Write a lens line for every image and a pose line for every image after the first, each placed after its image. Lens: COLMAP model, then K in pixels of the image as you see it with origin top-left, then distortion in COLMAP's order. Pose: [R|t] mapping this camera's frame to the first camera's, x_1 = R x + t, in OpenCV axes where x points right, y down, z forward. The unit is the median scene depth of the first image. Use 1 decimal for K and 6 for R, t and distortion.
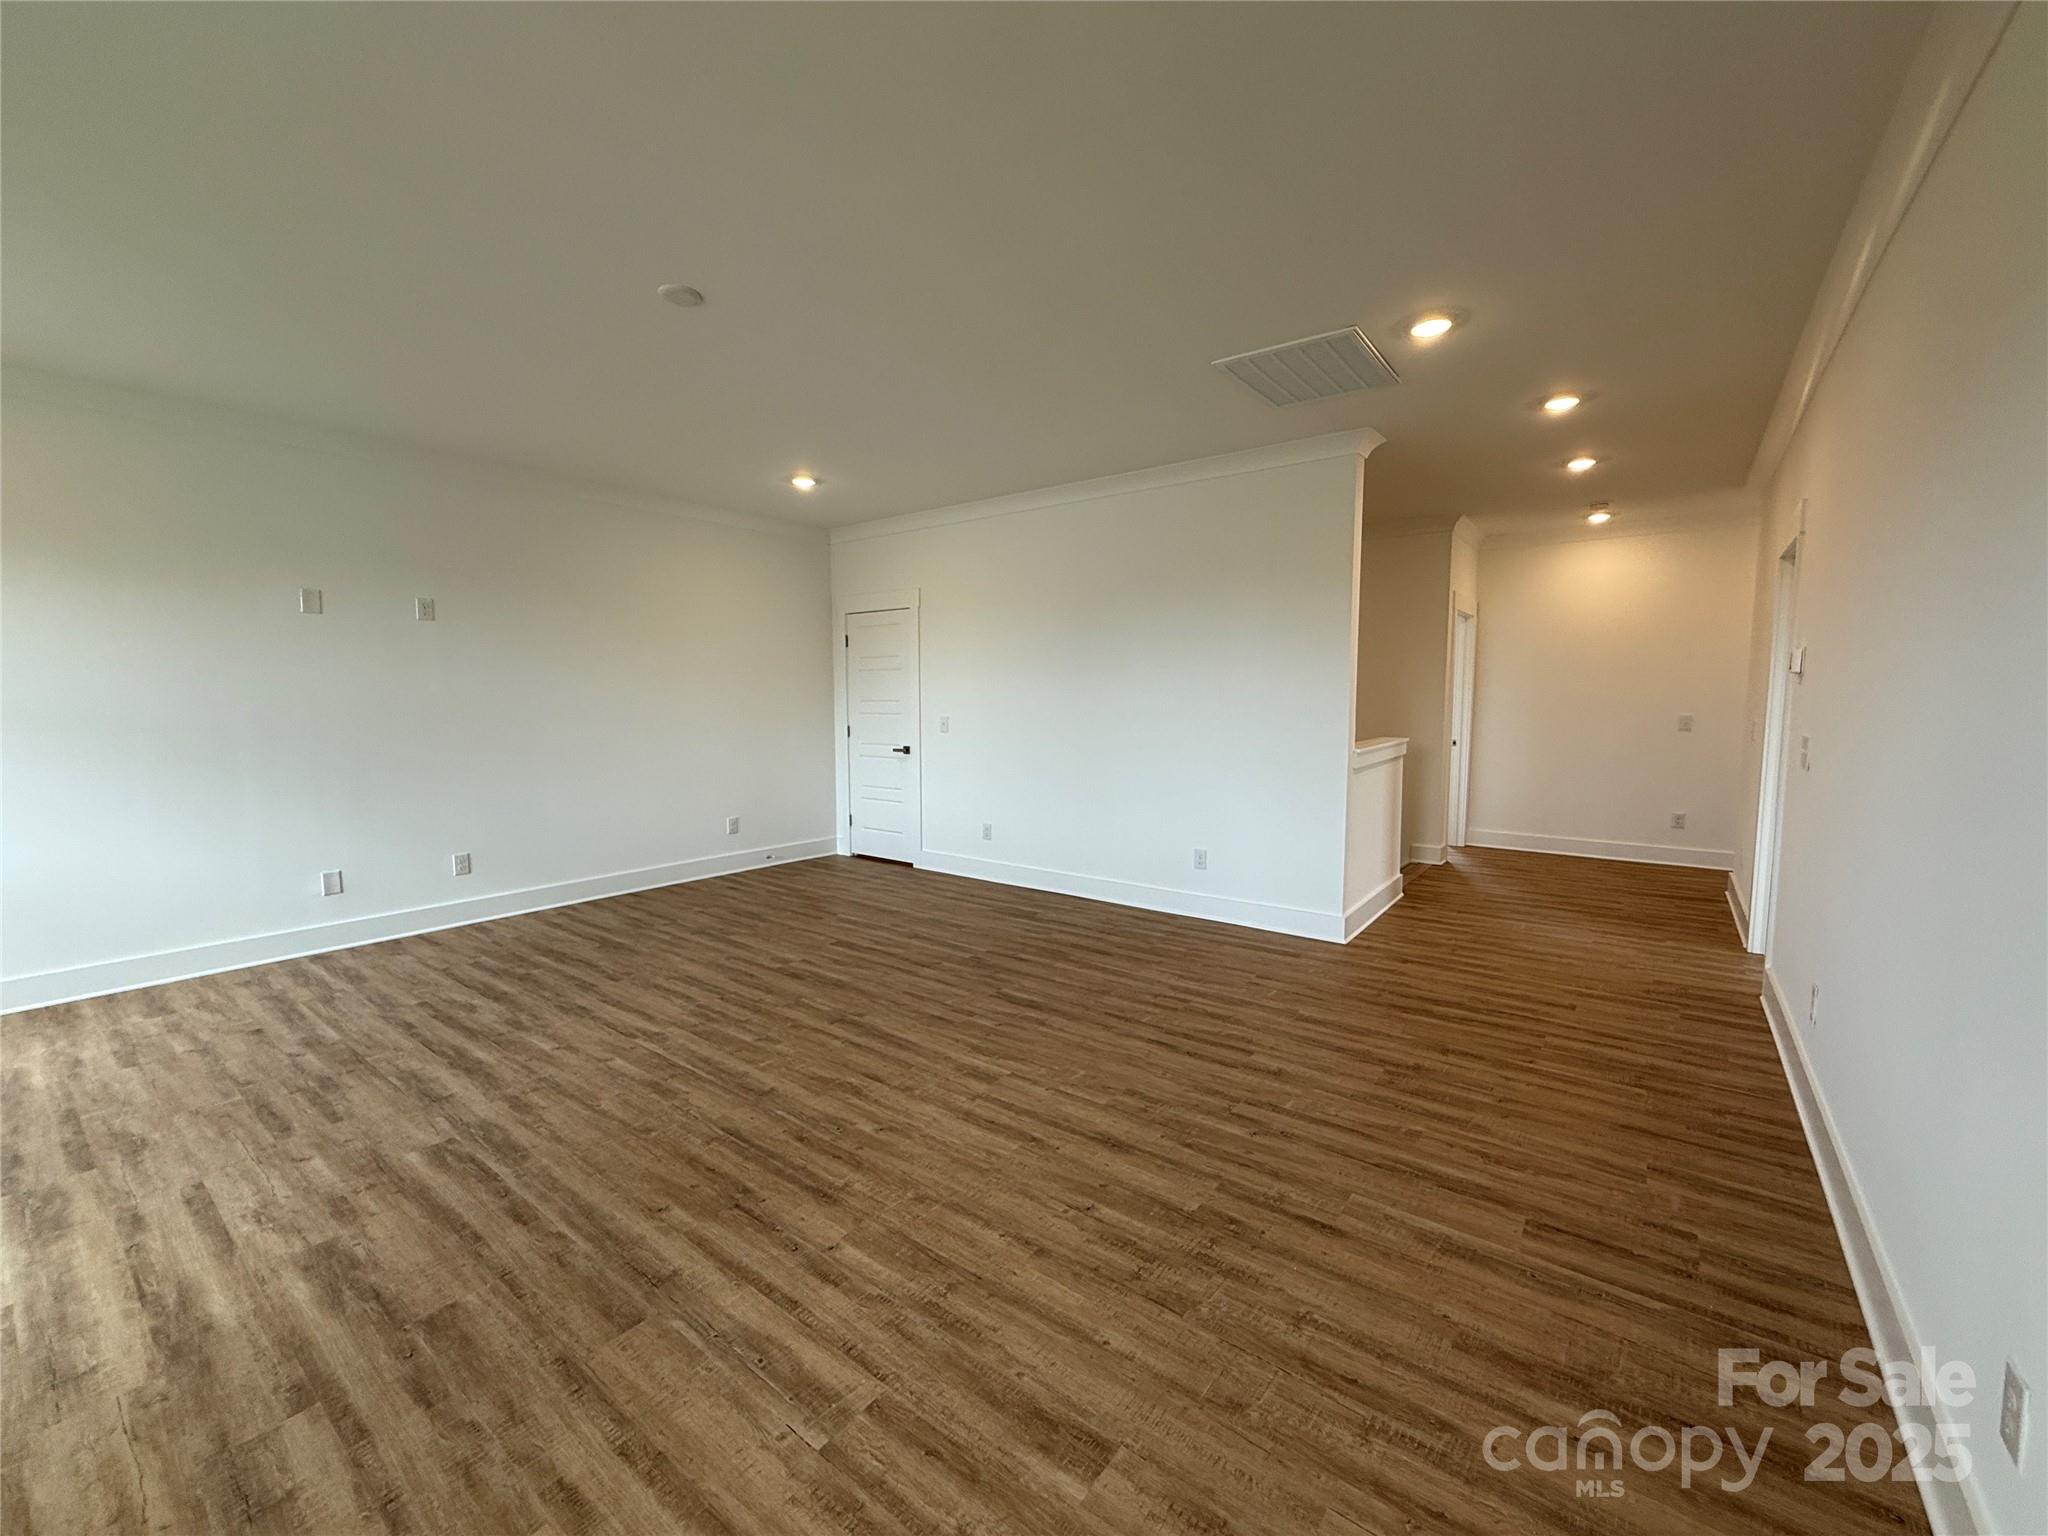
lens RADIAL K [[835.9, 0, 1024.0], [0, 835.9, 768.0], [0, 0, 1]] dist [0.001177, -0.000083]
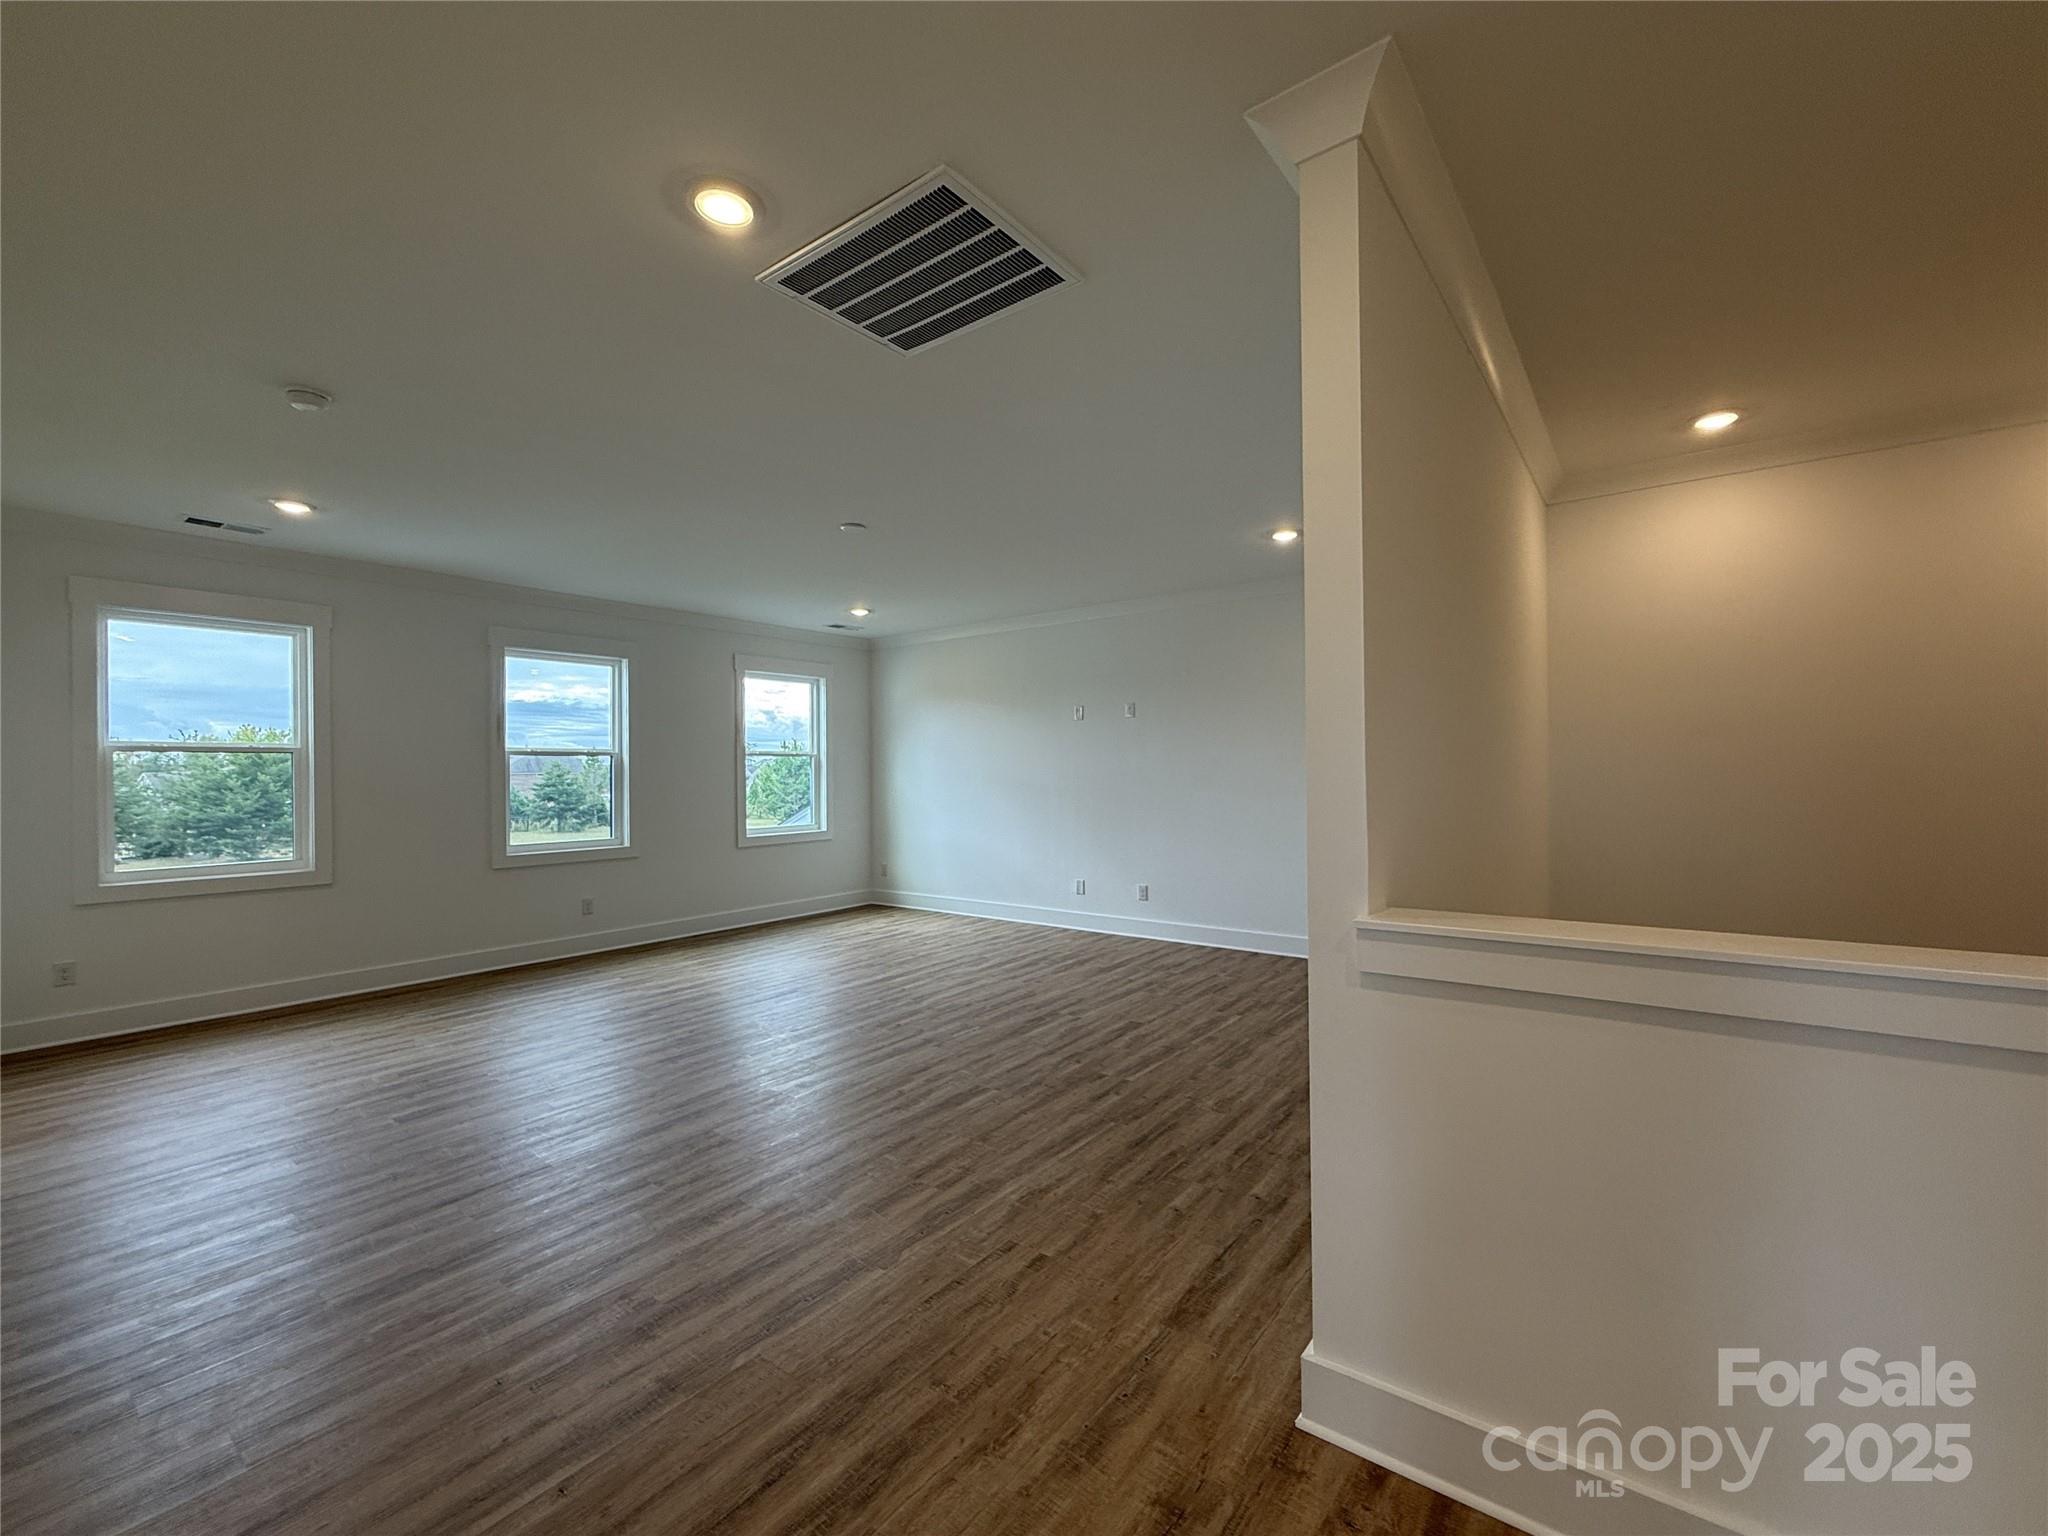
lens RADIAL K [[835.9, 0, 1024.0], [0, 835.9, 768.0], [0, 0, 1]] dist [0.001177, -0.000083]
pose [[-0.000861, -0.003091, -0.999995, 0.839207], [-0.076323, 0.997079, -0.003016, -0.084770], [0.997083, 0.076320, -0.001095, 0.933848]]
